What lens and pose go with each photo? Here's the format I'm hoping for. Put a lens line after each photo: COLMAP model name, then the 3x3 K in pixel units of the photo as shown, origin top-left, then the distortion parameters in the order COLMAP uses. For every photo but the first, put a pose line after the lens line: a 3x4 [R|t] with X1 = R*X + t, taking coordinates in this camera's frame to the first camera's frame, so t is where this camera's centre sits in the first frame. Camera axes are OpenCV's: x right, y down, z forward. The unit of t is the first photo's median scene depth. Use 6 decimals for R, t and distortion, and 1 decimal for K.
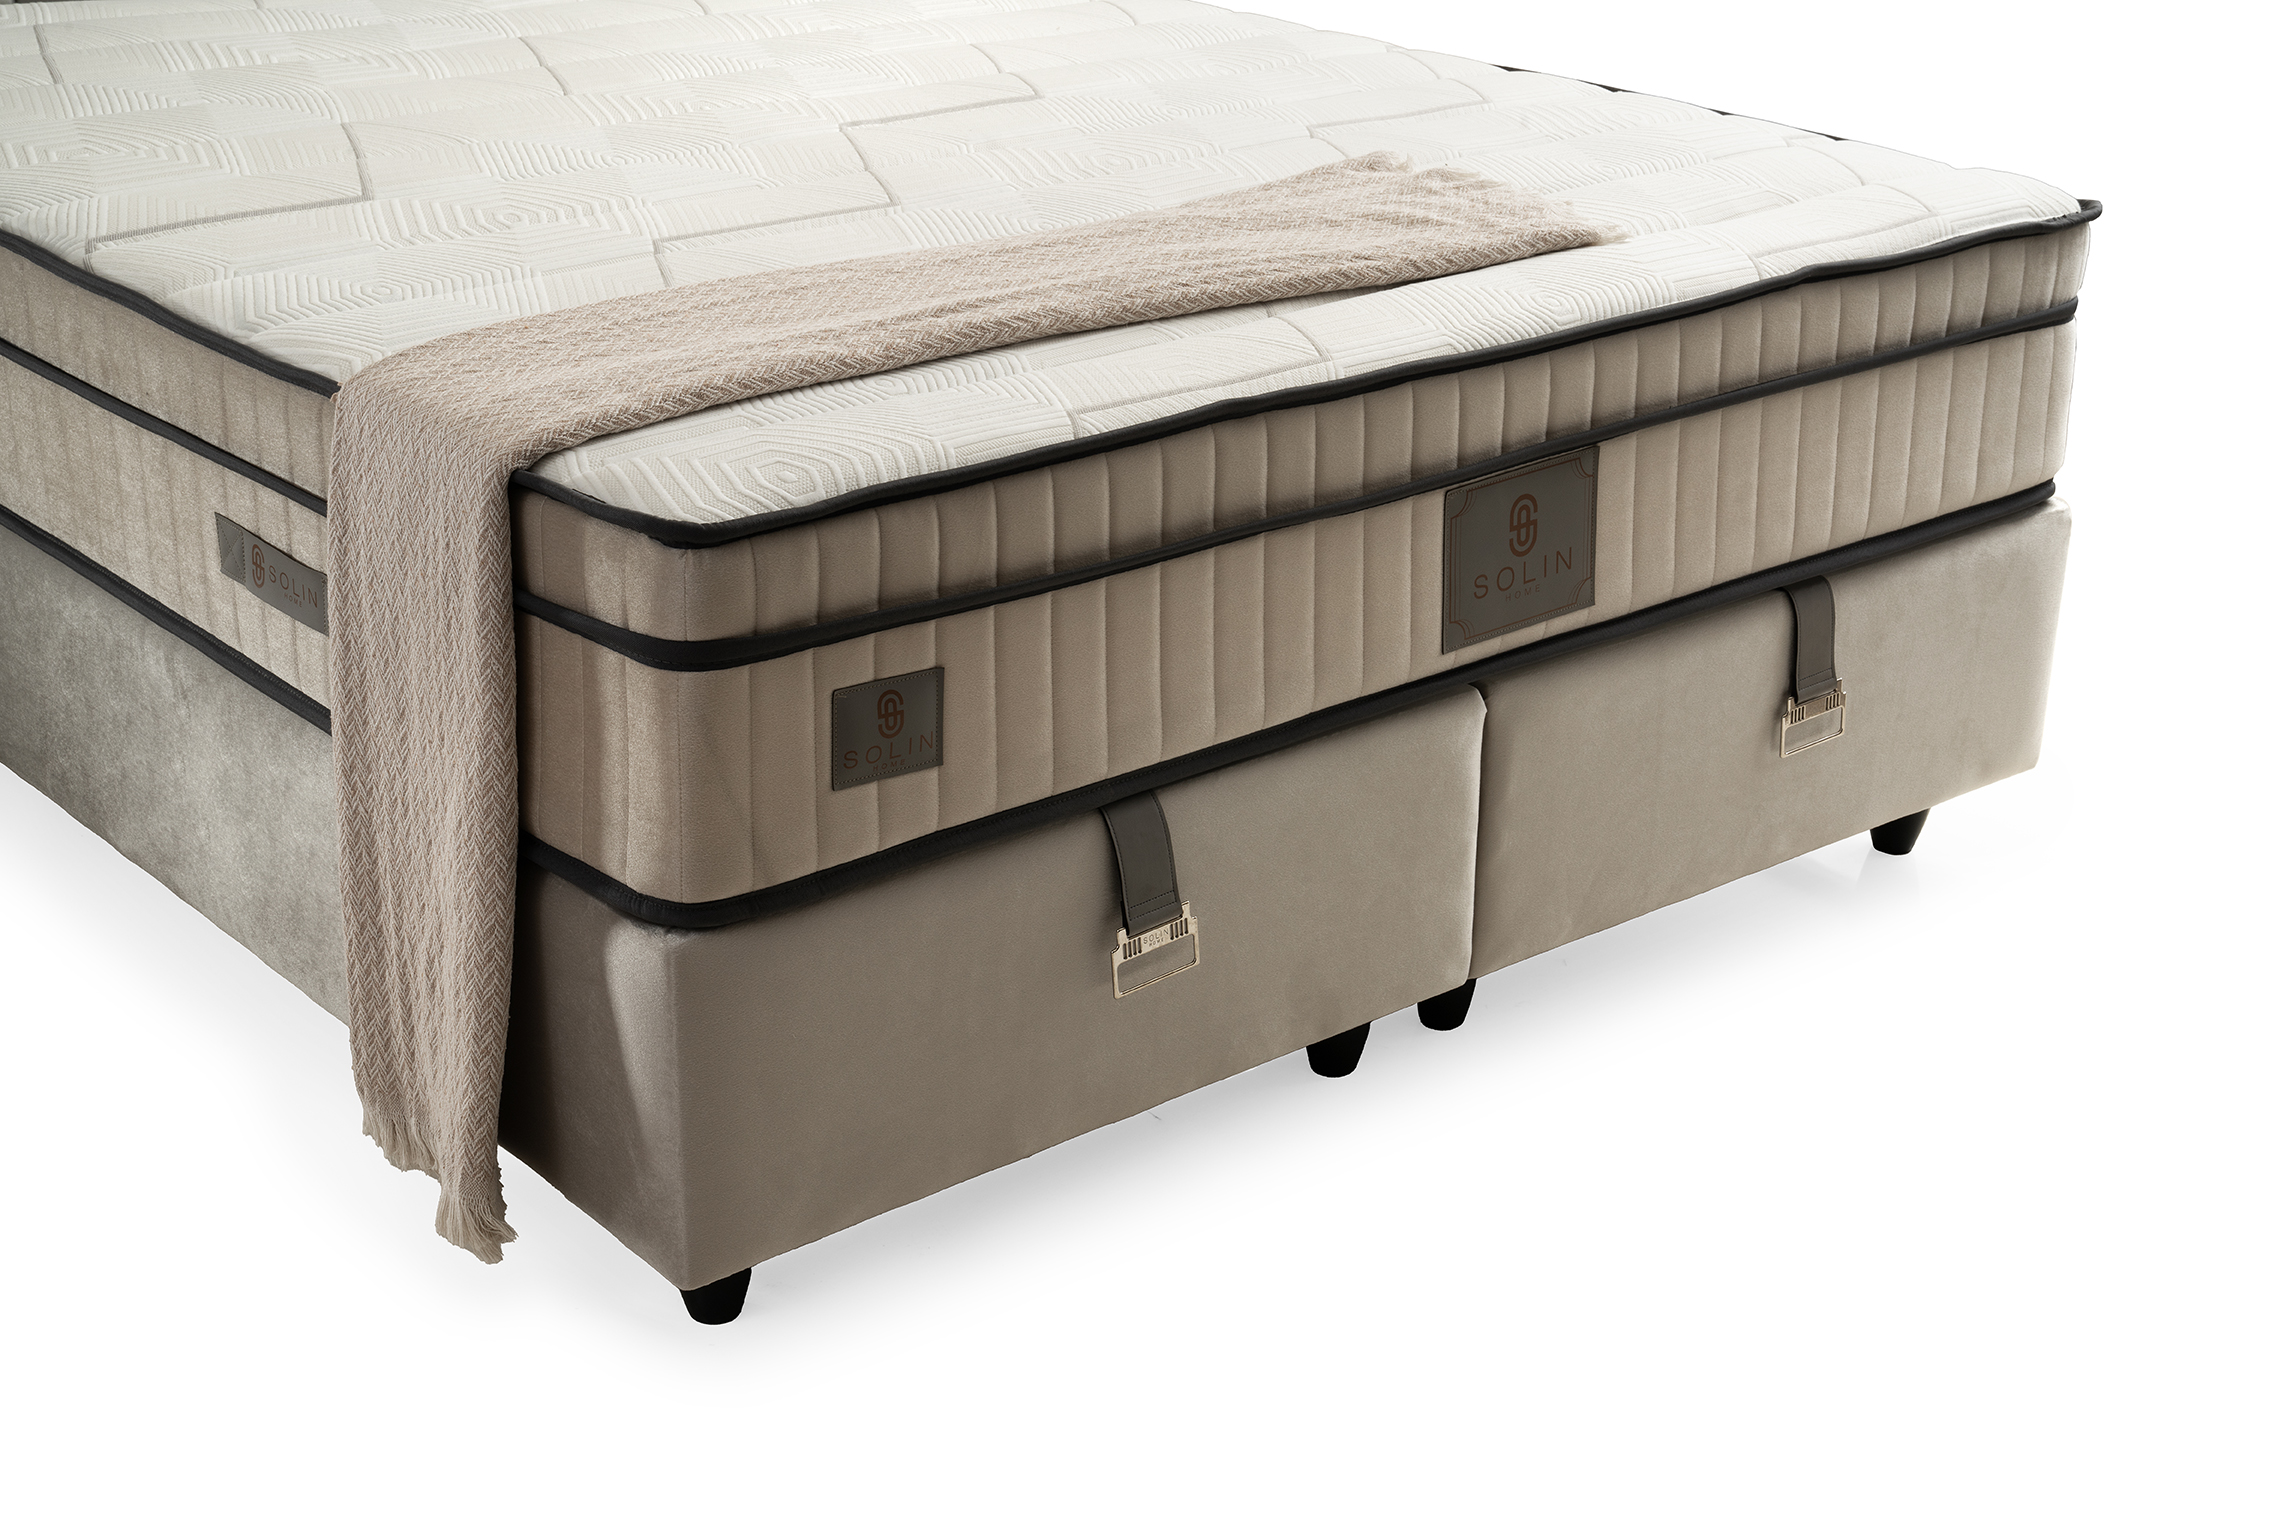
lens RADIAL K [[3166.3, 0, 1149.2], [0, 3166.3, 767.9], [0, 0, 1]] dist [0.149219, 0.000000]
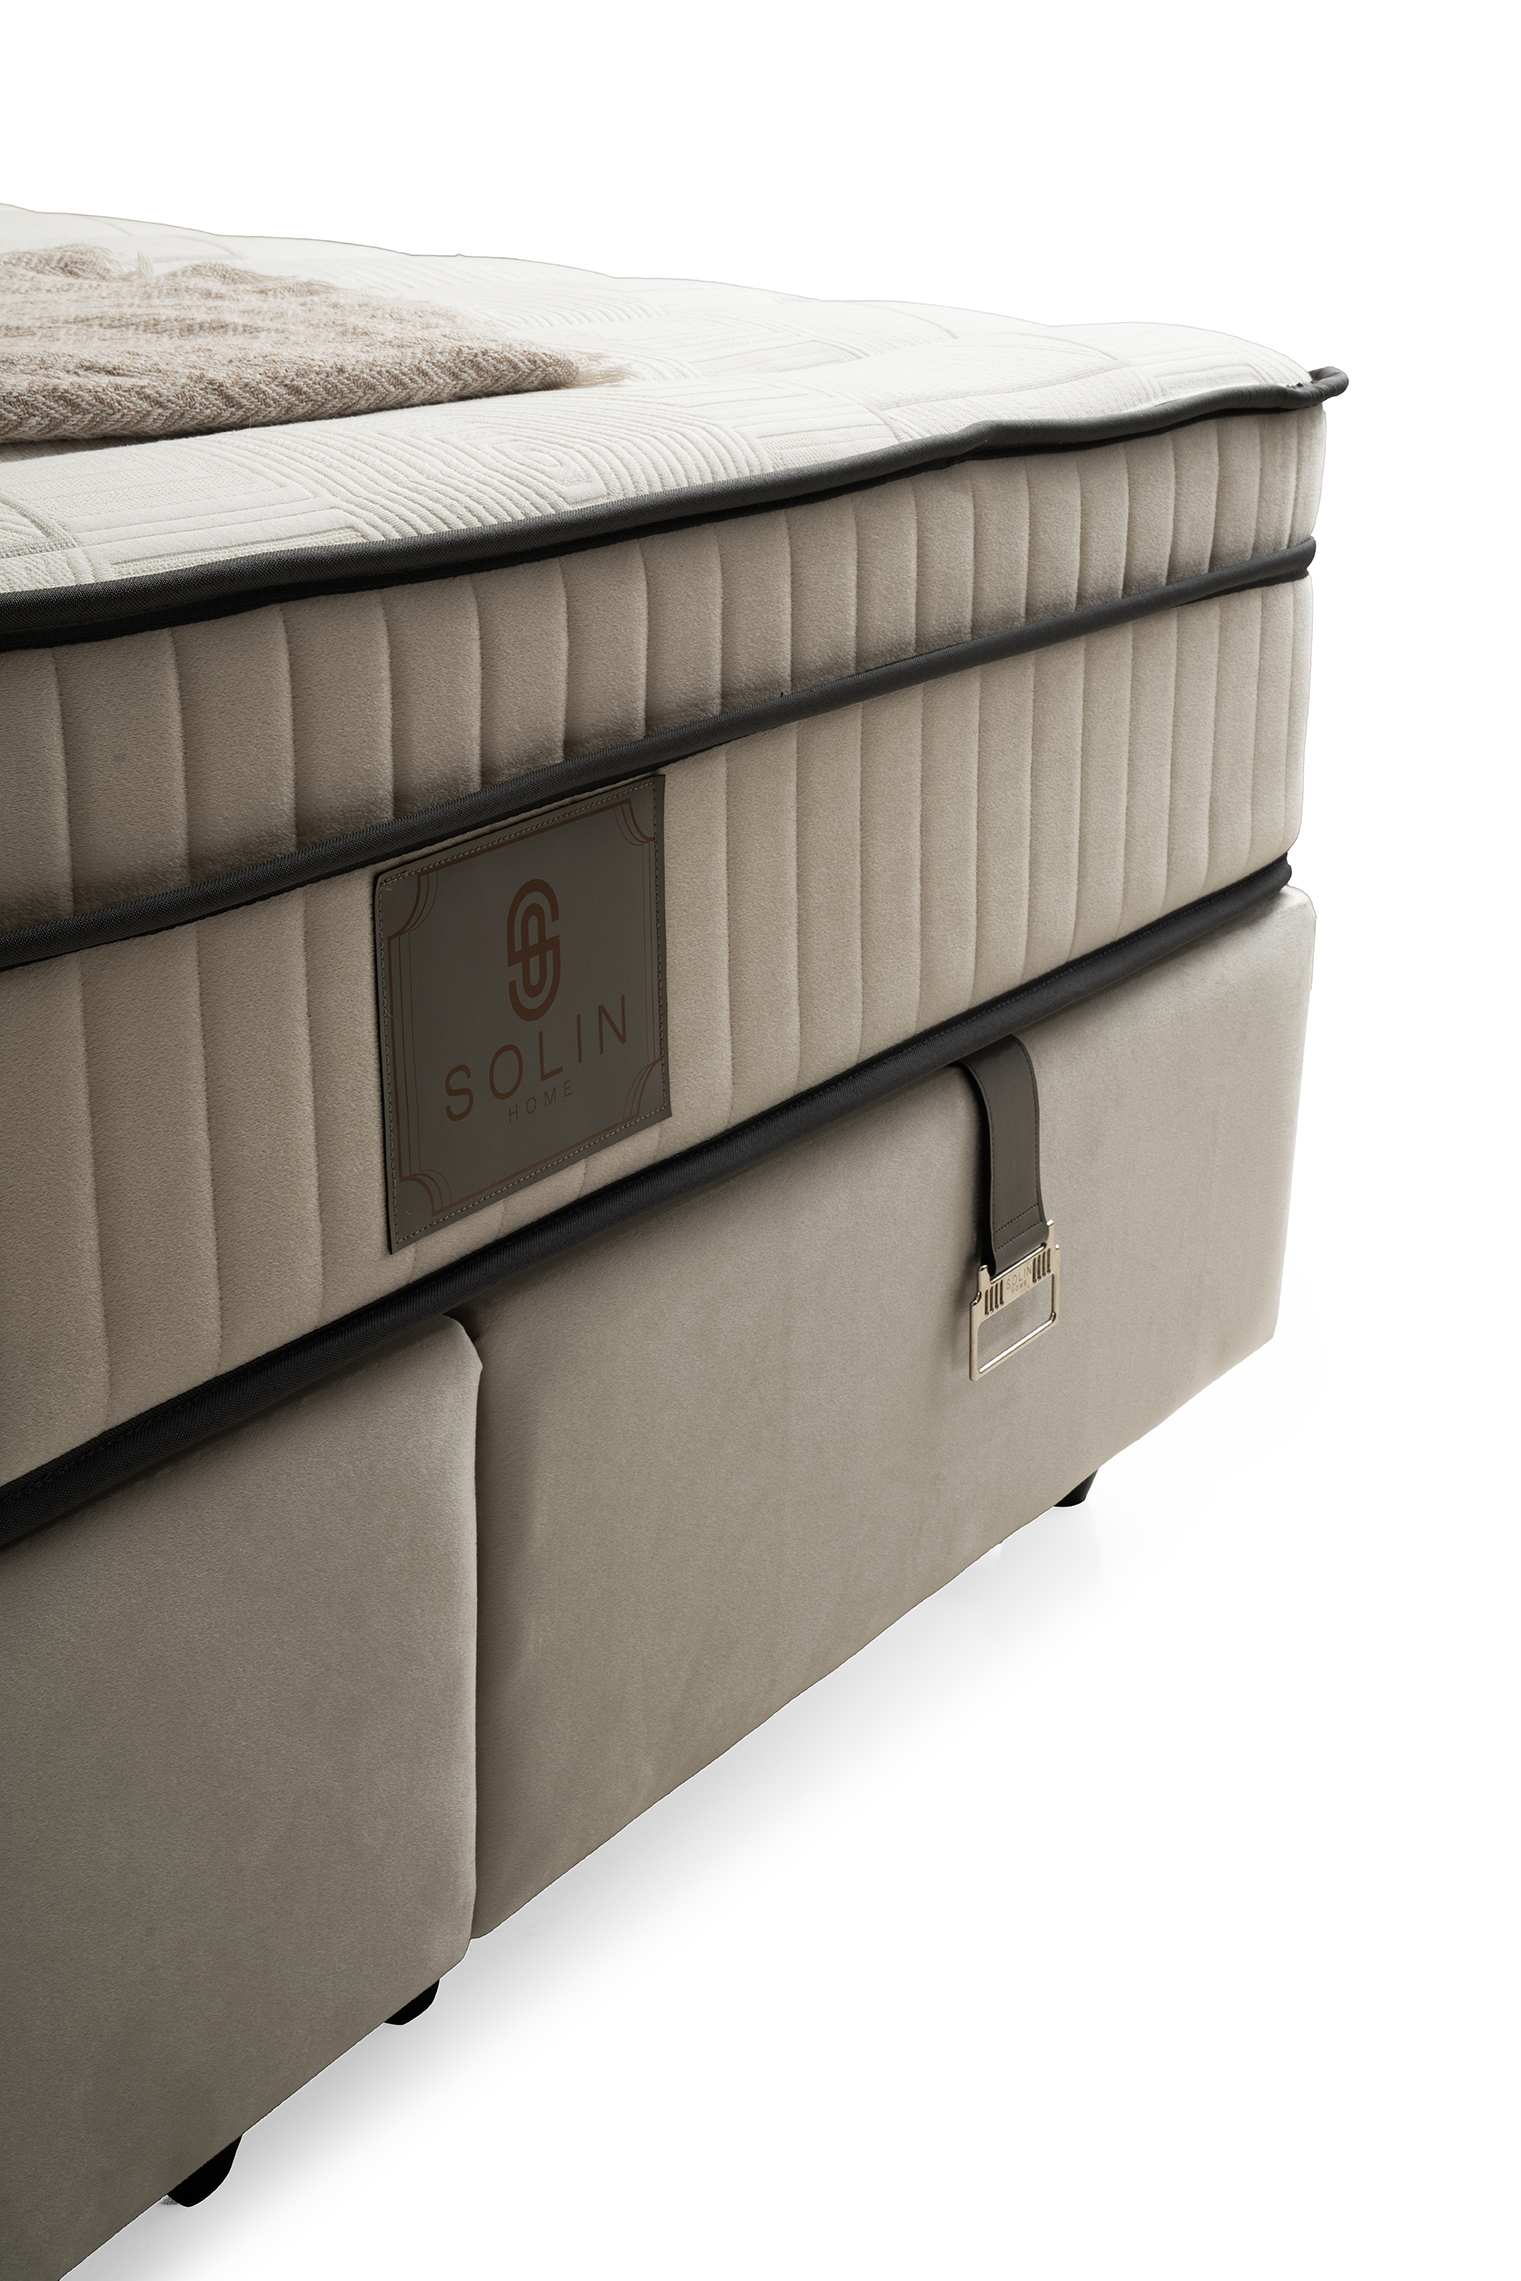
lens RADIAL K [[3166.3, 0, 783.3], [0, 3166.3, 1134.0], [0, 0, 1]] dist [0.149219, 0.000000]
pose [[0.946601, -0.086918, 0.310471, 0.009296], [0.105130, 0.993555, -0.042382, -0.026752], [-0.304786, 0.072759, 0.949638, 0.542933]]
